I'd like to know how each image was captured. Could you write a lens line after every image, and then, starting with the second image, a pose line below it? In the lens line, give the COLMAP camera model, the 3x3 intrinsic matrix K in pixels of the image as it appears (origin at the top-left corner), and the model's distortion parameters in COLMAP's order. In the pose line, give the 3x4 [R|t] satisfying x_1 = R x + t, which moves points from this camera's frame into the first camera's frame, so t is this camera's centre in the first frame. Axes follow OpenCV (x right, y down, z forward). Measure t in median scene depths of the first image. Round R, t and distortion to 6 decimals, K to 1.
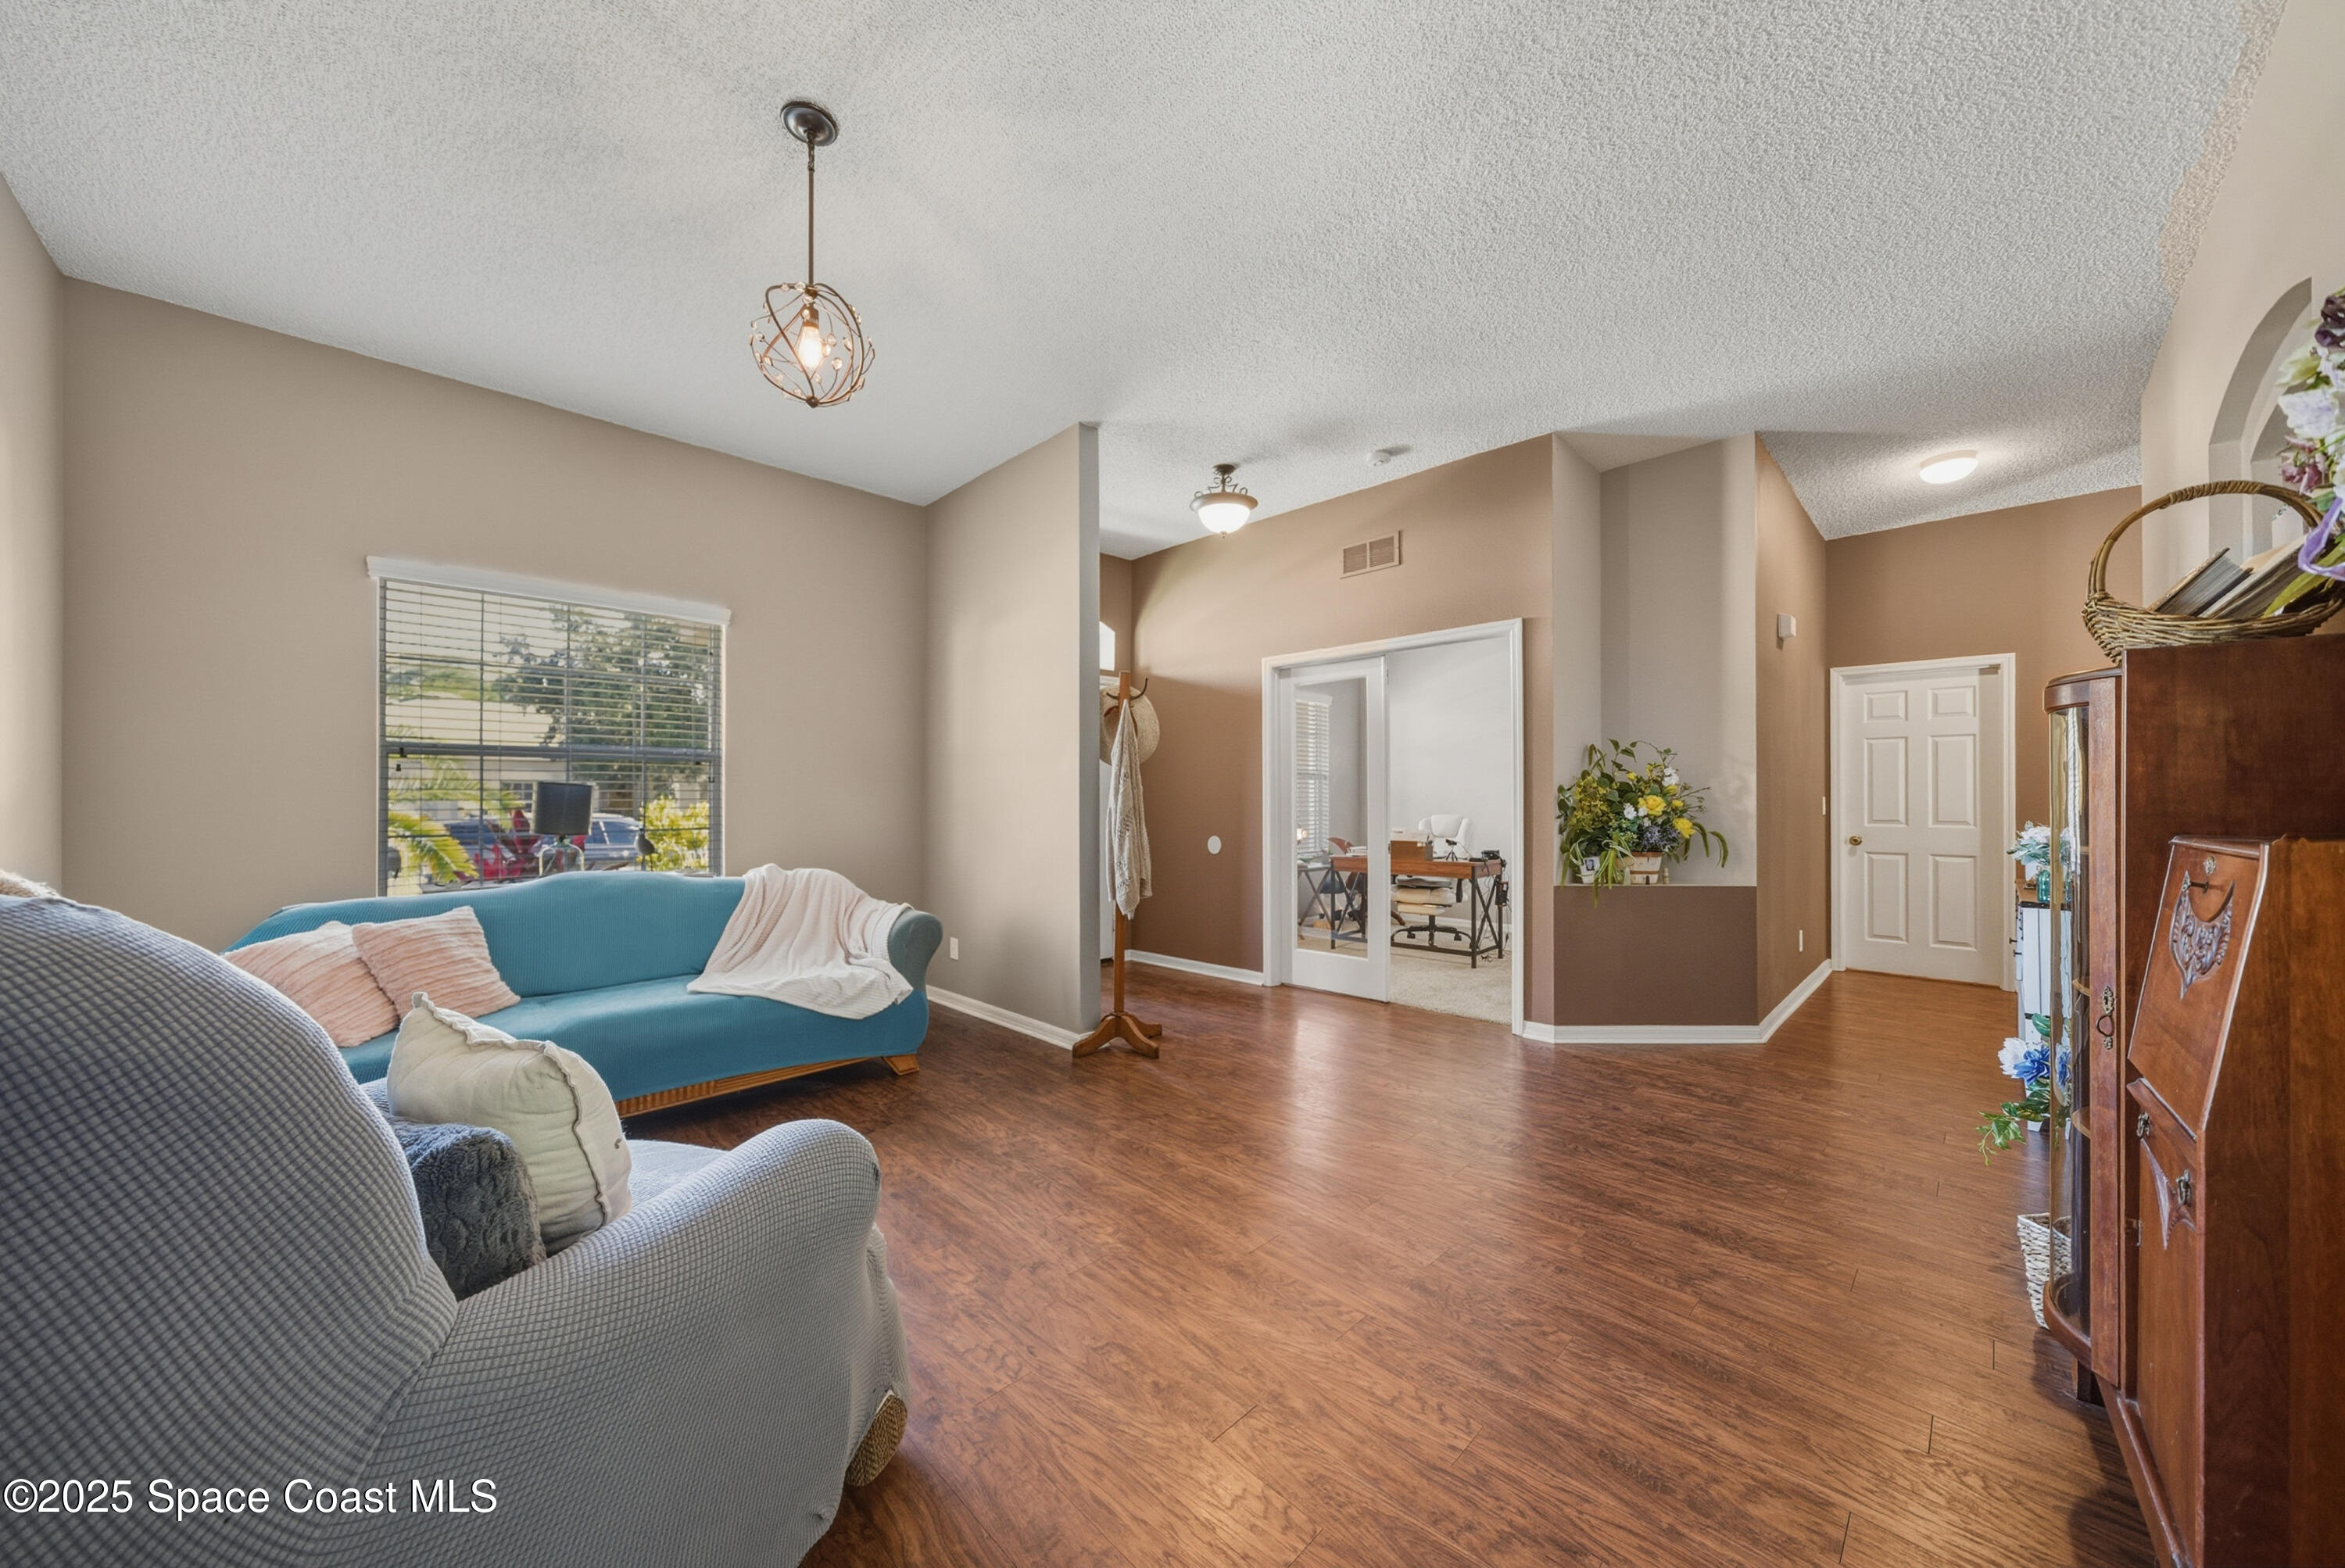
lens RADIAL K [[829.9, 0, 1164.7], [0, 829.9, 799.6], [0, 0, 1]] dist [-0.004022, 0.002009]
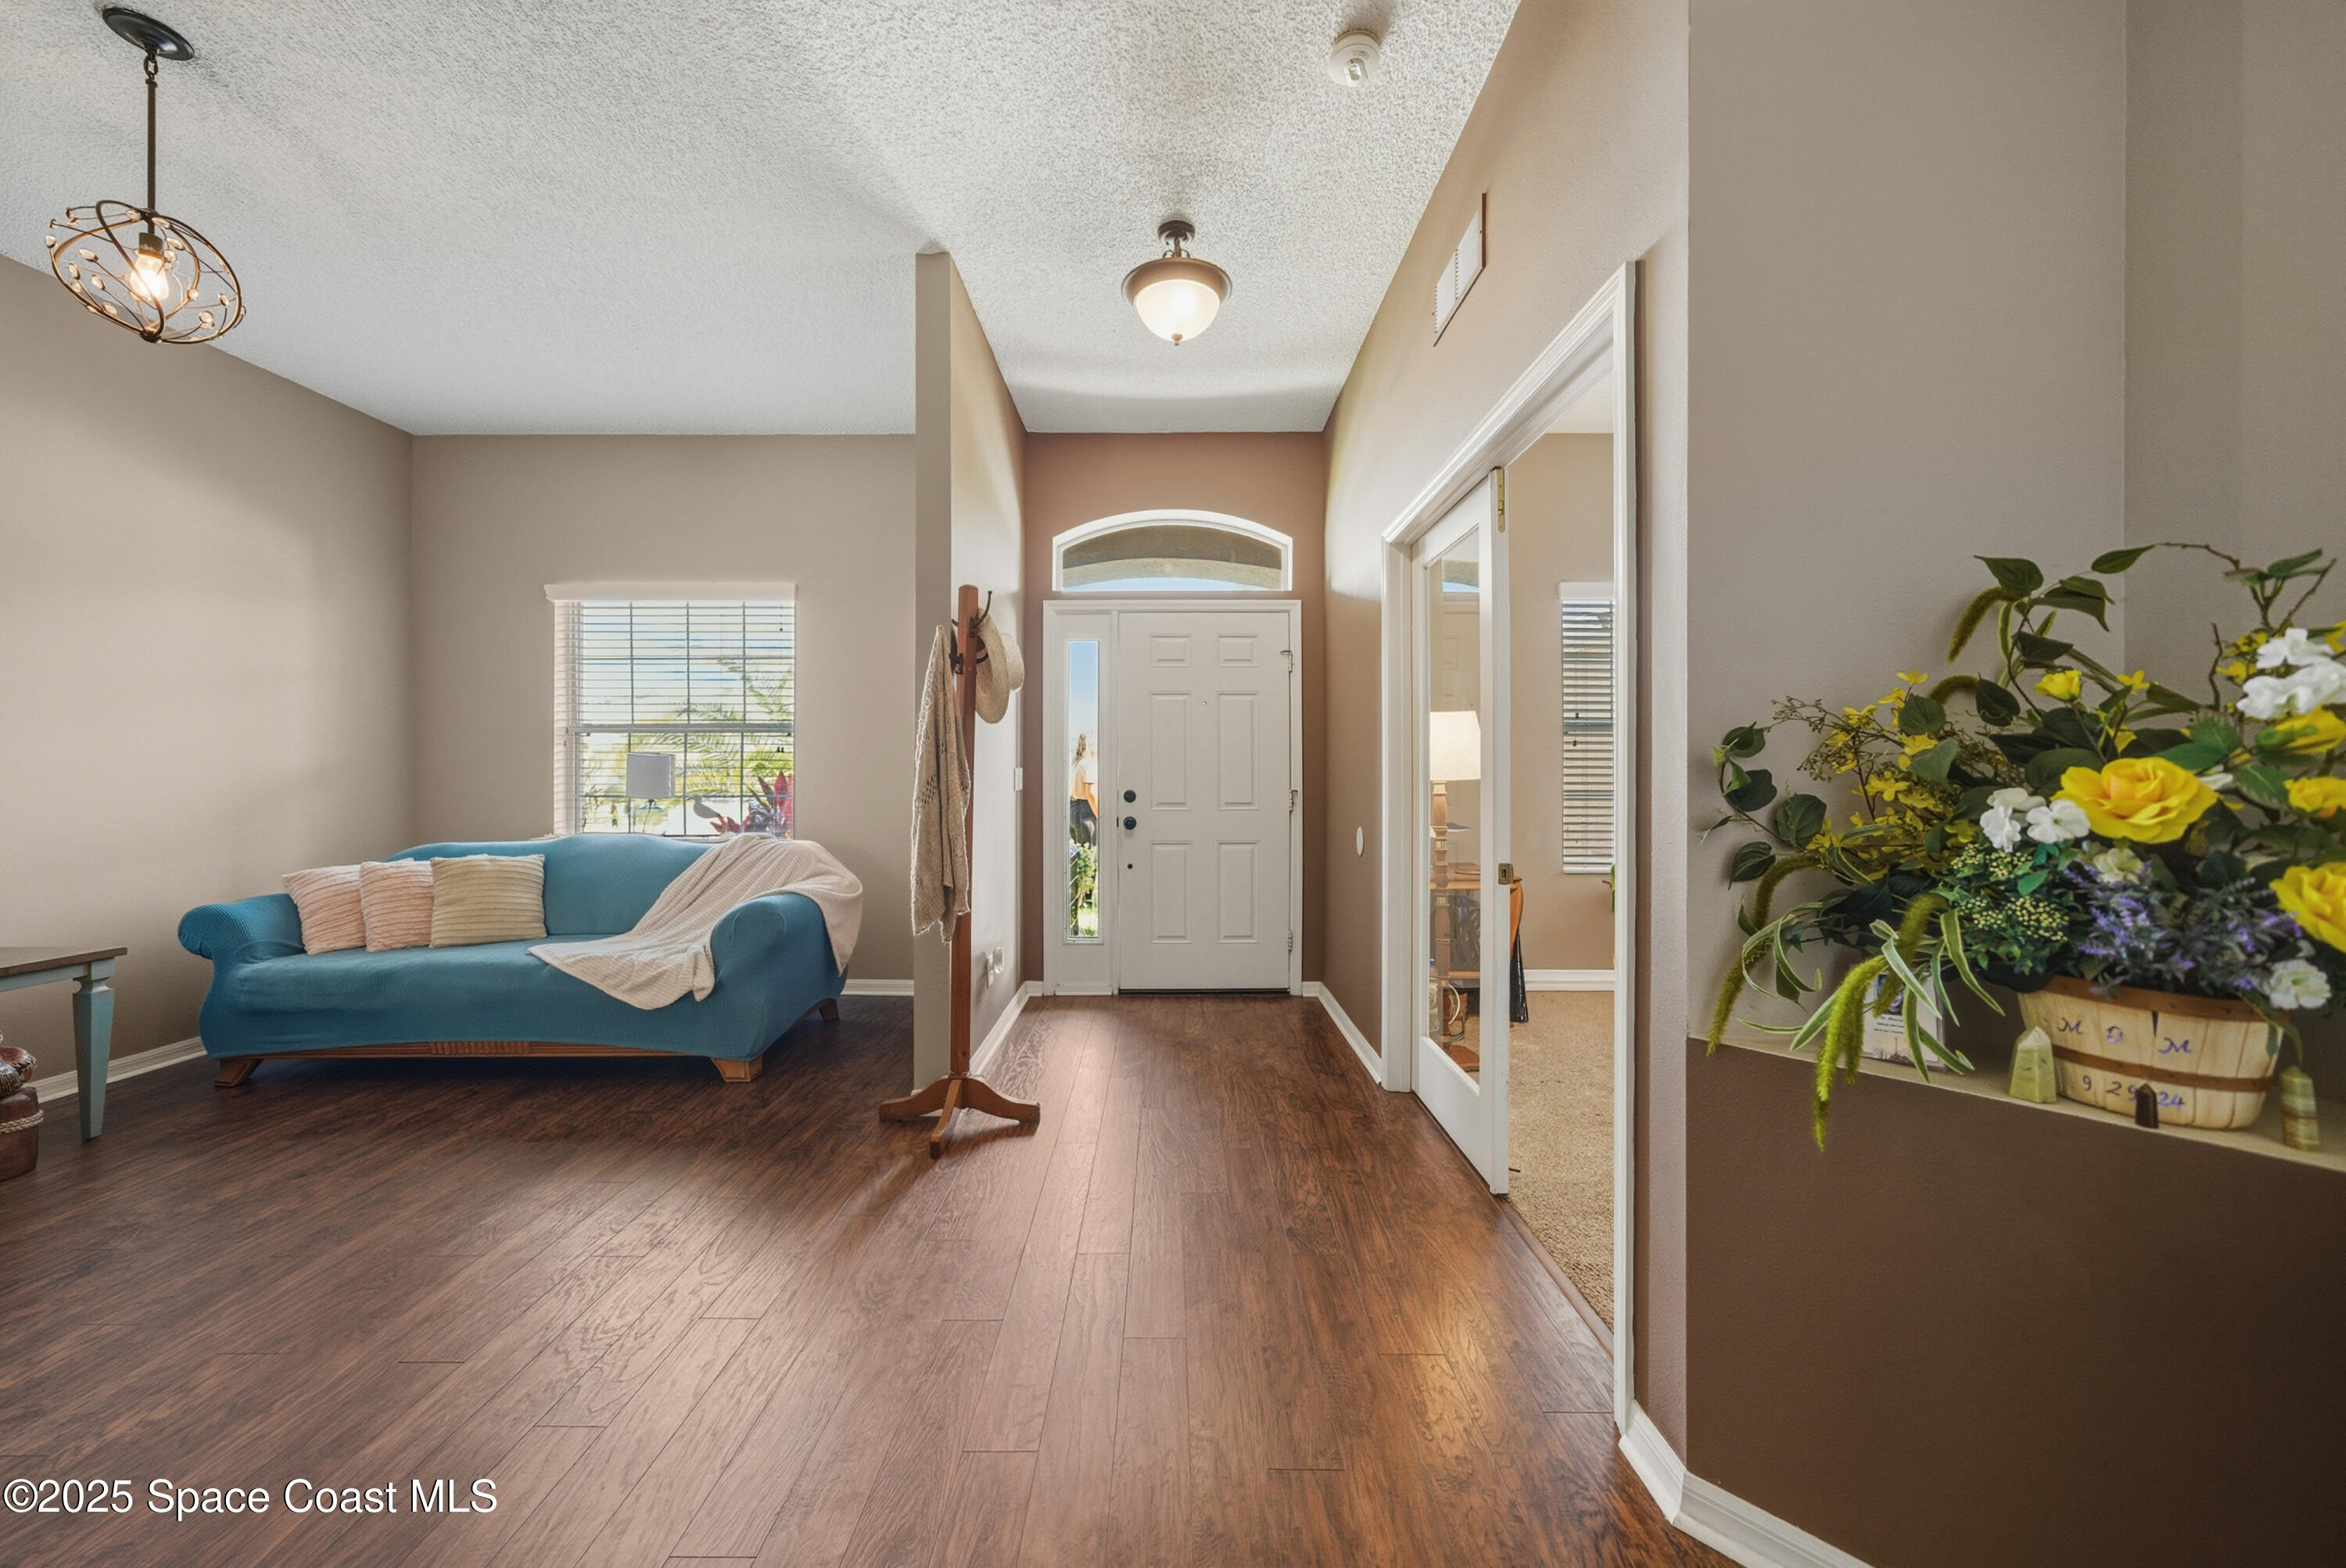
lens RADIAL K [[830.3, 0, 1169.2], [0, 830.3, 767.4], [0, 0, 1]] dist [-0.004022, 0.002009]
pose [[0.699486, 0.000816, -0.714645, 0.823684], [-0.000082, 0.999999, 0.001062, -0.002978], [0.714646, -0.000685, 0.699486, 0.929212]]
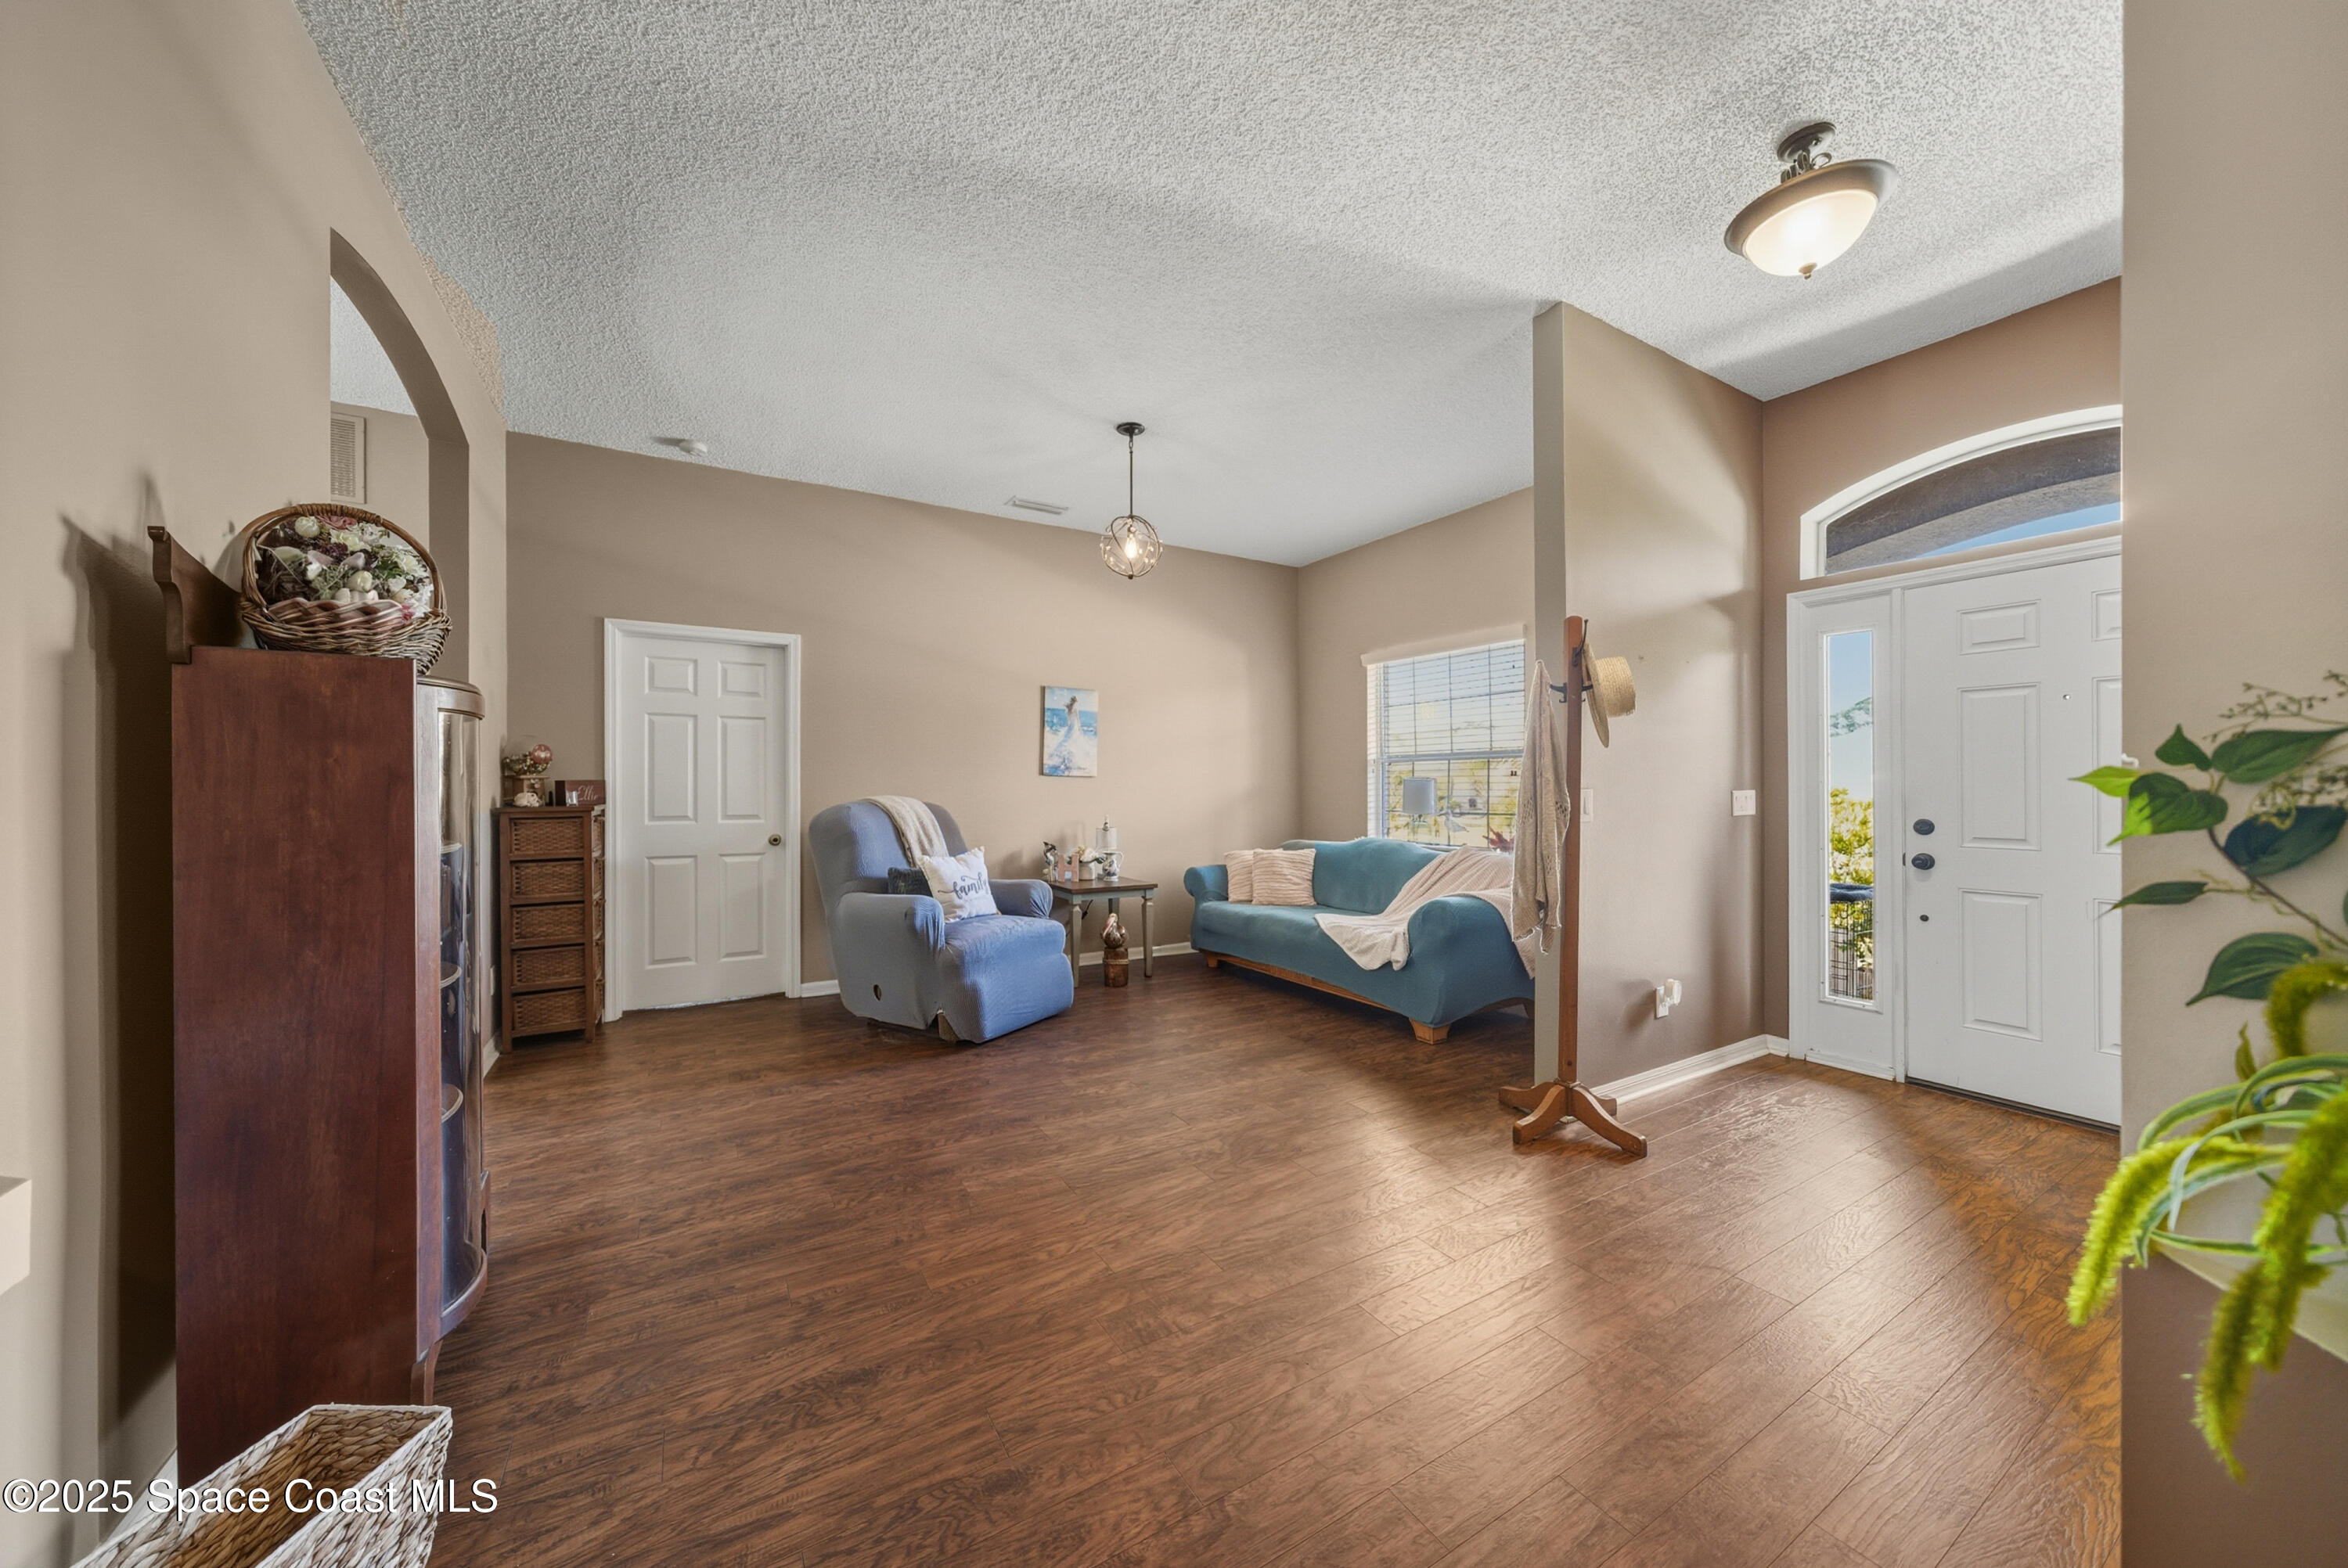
lens RADIAL K [[830.9, 0, 1161.3], [0, 830.9, 790.8], [0, 0, 1]] dist [-0.004022, 0.002009]
pose [[-0.260154, 0.006200, -0.965547, 1.089012], [0.006344, 0.999969, 0.004712, -0.010505], [0.965546, -0.004899, -0.260185, 1.237147]]
